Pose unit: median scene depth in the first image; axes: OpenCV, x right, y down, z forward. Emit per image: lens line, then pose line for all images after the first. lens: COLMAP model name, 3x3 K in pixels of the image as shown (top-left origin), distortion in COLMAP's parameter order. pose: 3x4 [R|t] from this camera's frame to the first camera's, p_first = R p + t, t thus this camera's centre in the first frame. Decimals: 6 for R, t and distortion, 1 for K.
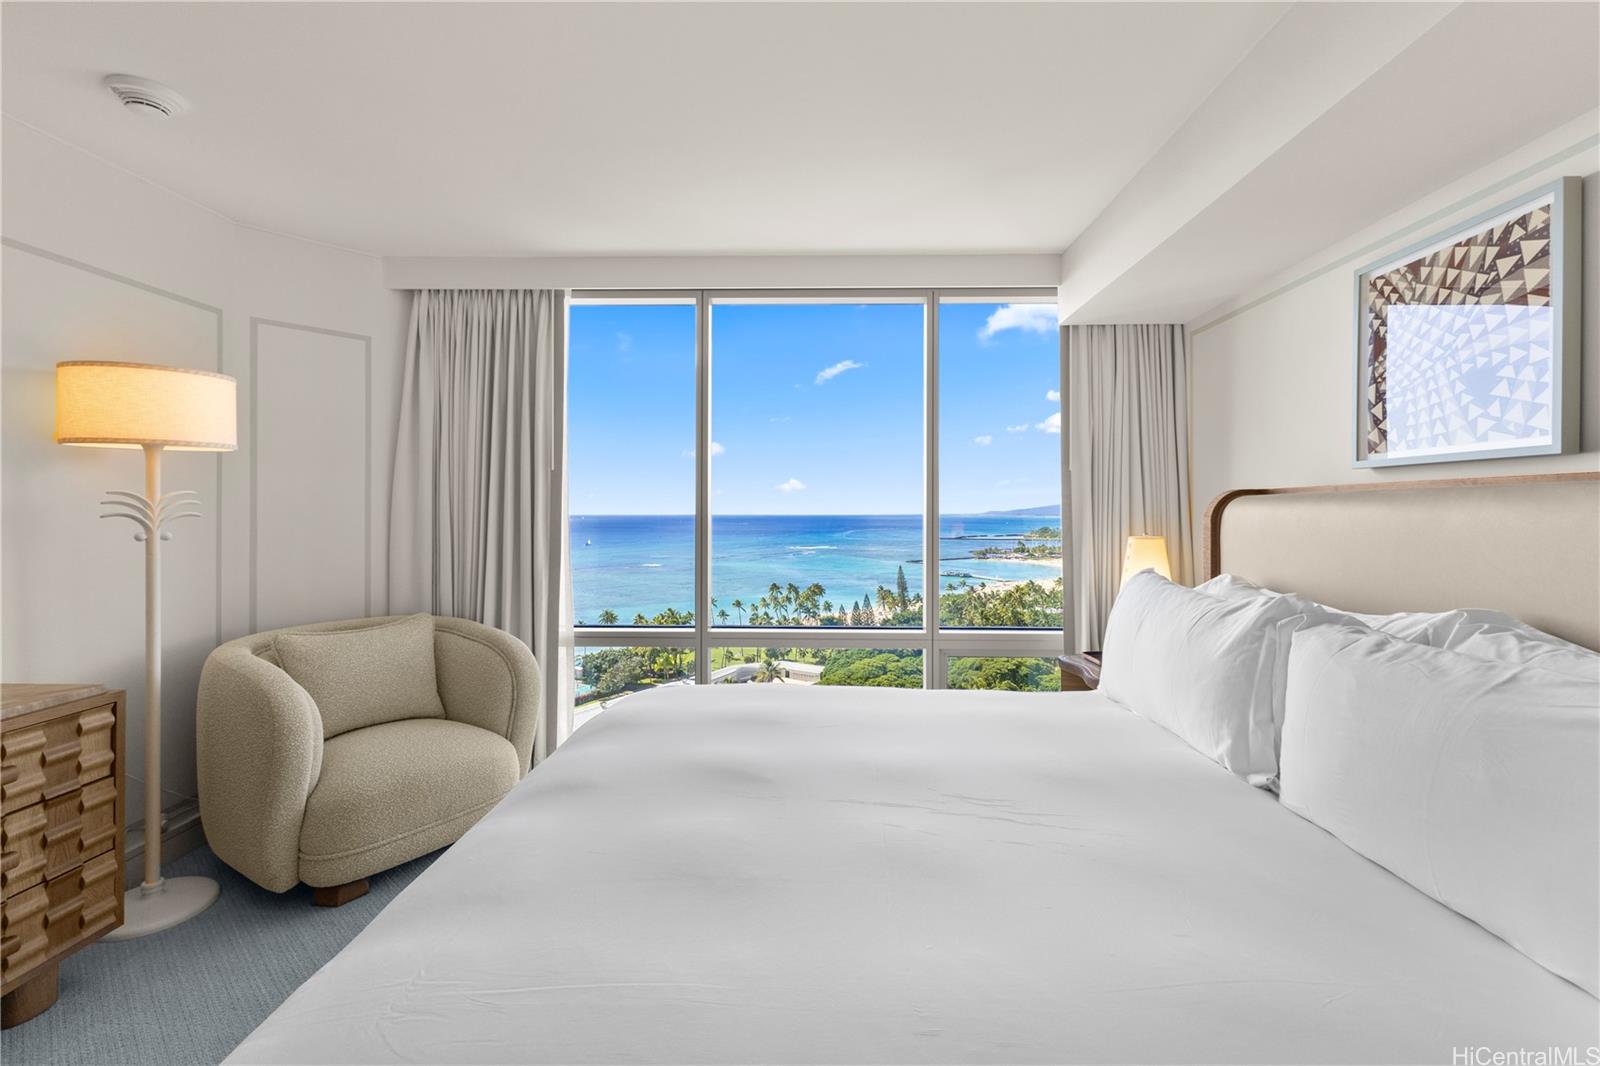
lens RADIAL K [[697.3, 0, 807.1], [0, 697.3, 511.1], [0, 0, 1]] dist [0.009357, -0.000768]
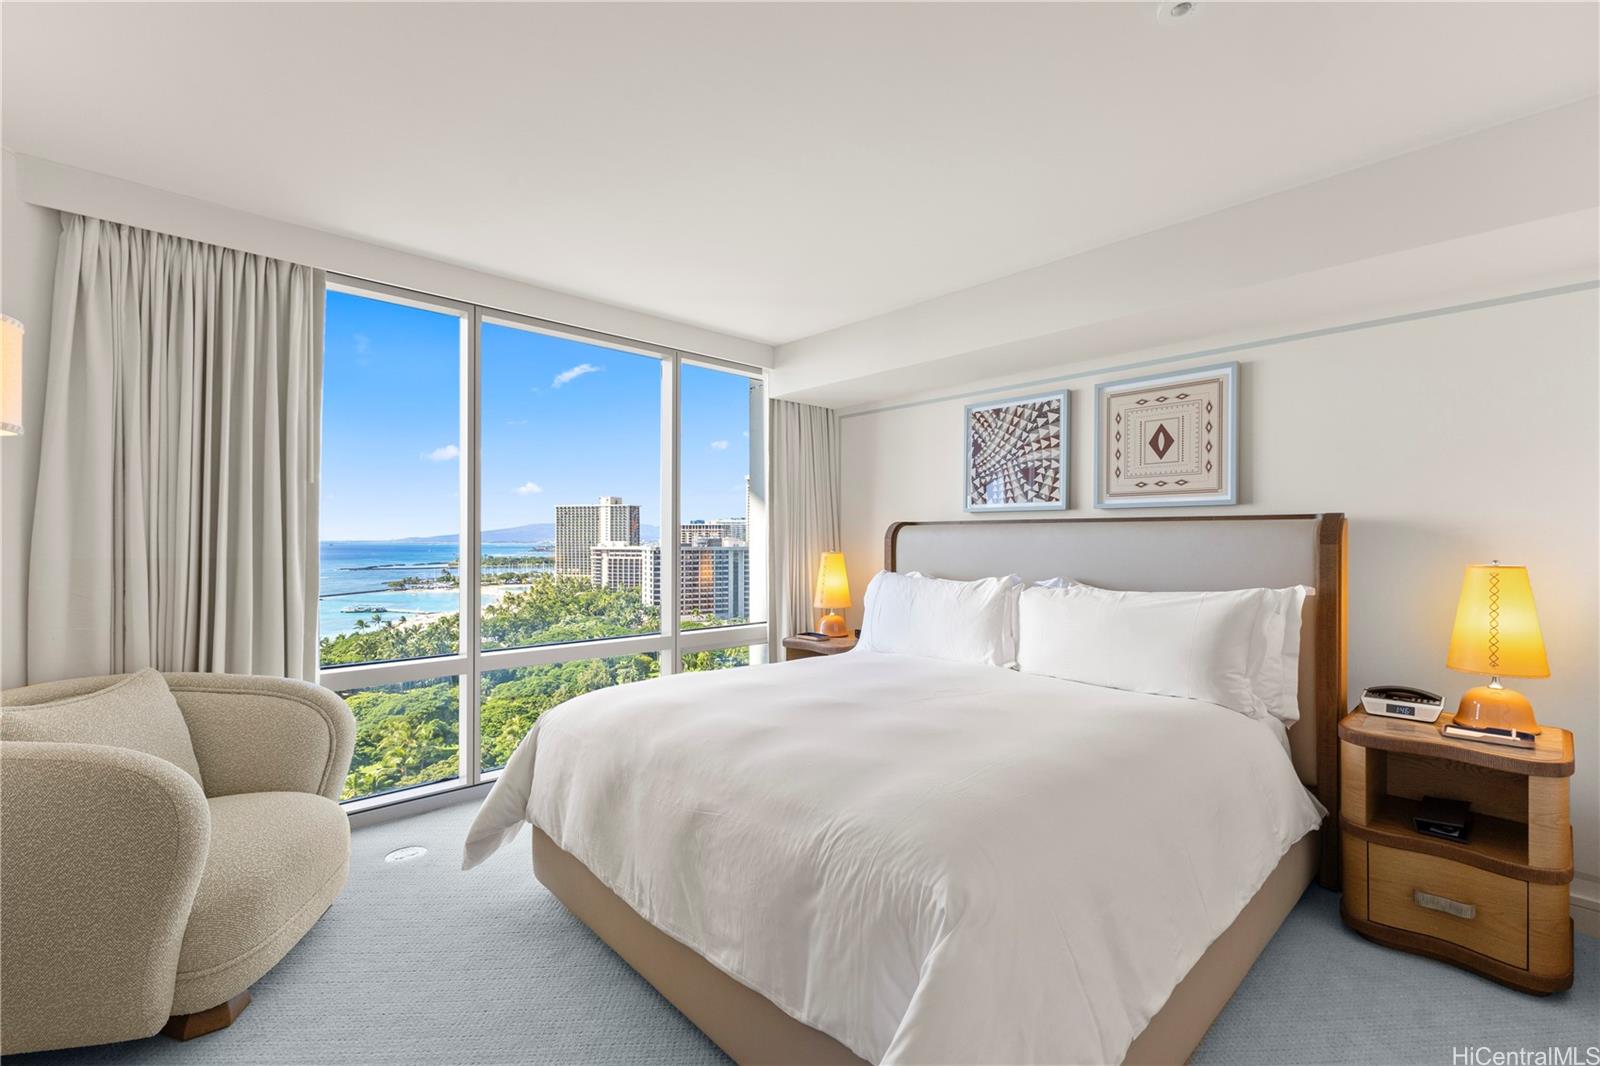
lens RADIAL K [[692.7, 0, 803.7], [0, 692.7, 549.2], [0, 0, 1]] dist [0.002834, -0.001122]
pose [[0.713486, -0.009386, 0.700606, -0.919256], [-0.002327, 0.999873, 0.015765, 0.010686], [-0.700665, -0.012878, 0.713374, -0.014012]]
